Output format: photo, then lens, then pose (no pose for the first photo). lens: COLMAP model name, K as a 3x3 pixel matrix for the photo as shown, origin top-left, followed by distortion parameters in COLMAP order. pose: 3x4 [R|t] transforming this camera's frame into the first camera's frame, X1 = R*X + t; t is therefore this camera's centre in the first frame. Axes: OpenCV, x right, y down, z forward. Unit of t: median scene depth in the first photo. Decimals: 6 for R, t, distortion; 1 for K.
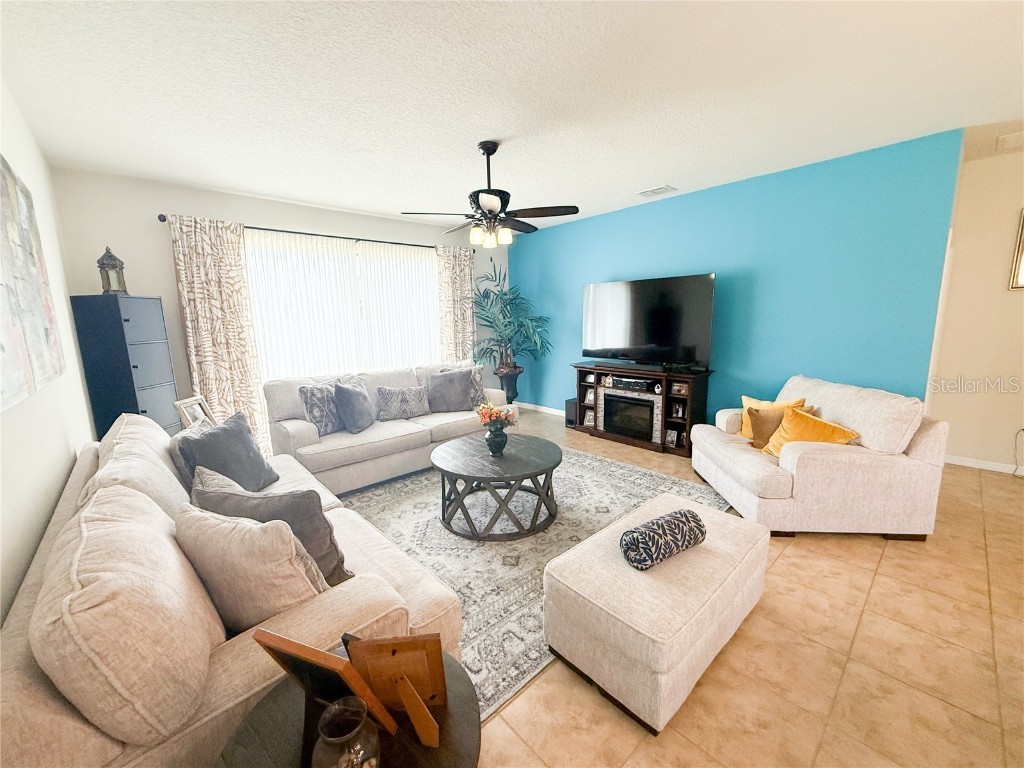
lens RADIAL K [[407.8, 0, 506.8], [0, 407.8, 385.0], [0, 0, 1]] dist [0.001223, 0.000350]
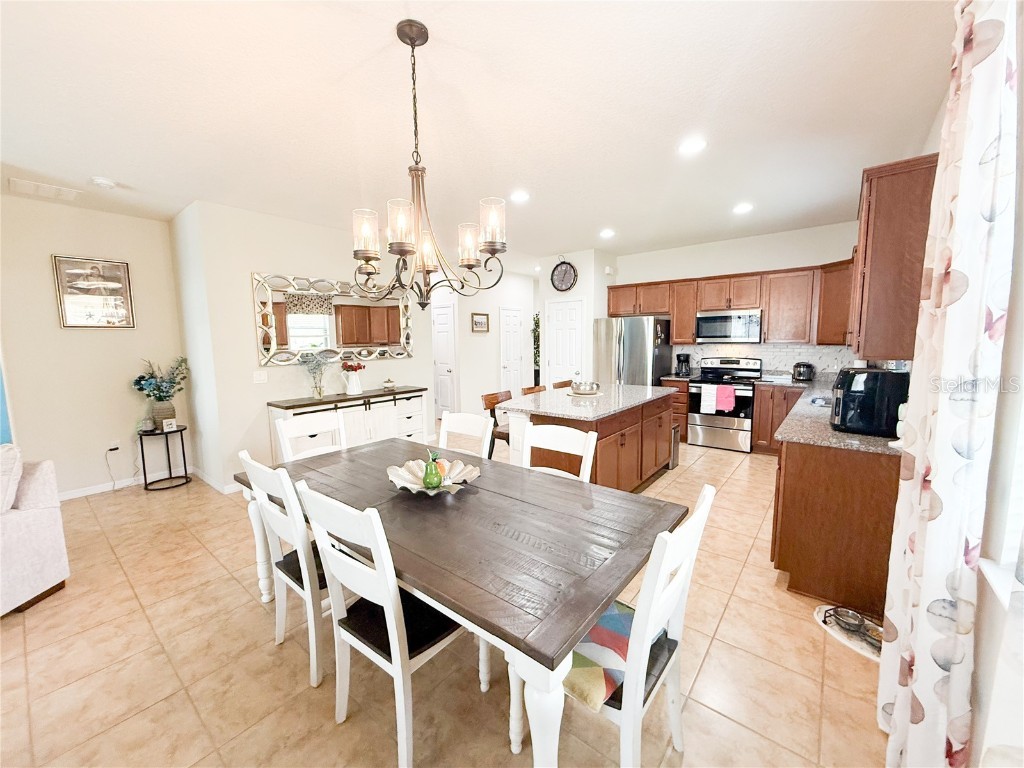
lens RADIAL K [[407.2, 0, 508.2], [0, 407.2, 382.6], [0, 0, 1]] dist [-0.000261, 0.000201]
pose [[-0.151474, -0.082818, 0.984986, -0.023134], [0.178993, 0.977712, 0.109732, -0.001902], [-0.972120, 0.192927, -0.133274, 0.031167]]
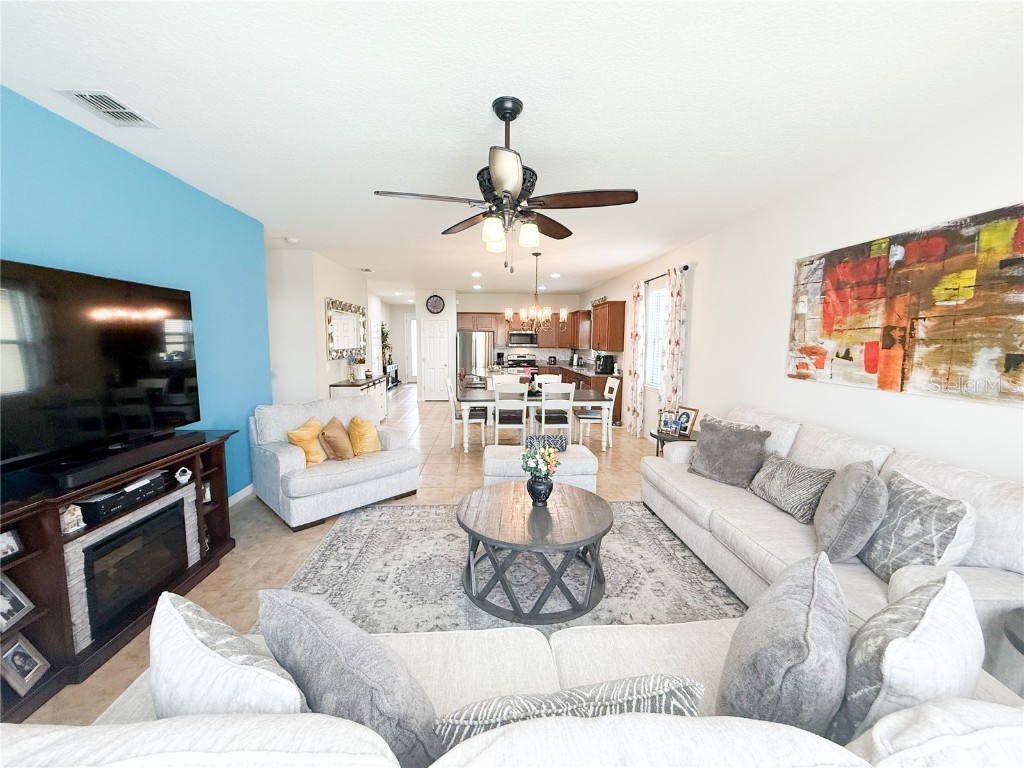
lens RADIAL K [[407.2, 0, 508.2], [0, 407.2, 382.6], [0, 0, 1]] dist [-0.000261, 0.000201]
pose [[-0.783614, -0.045917, 0.619549, -0.661510], [0.113349, 0.969958, 0.215253, -0.366510], [-0.610820, 0.238900, -0.754868, 2.159768]]
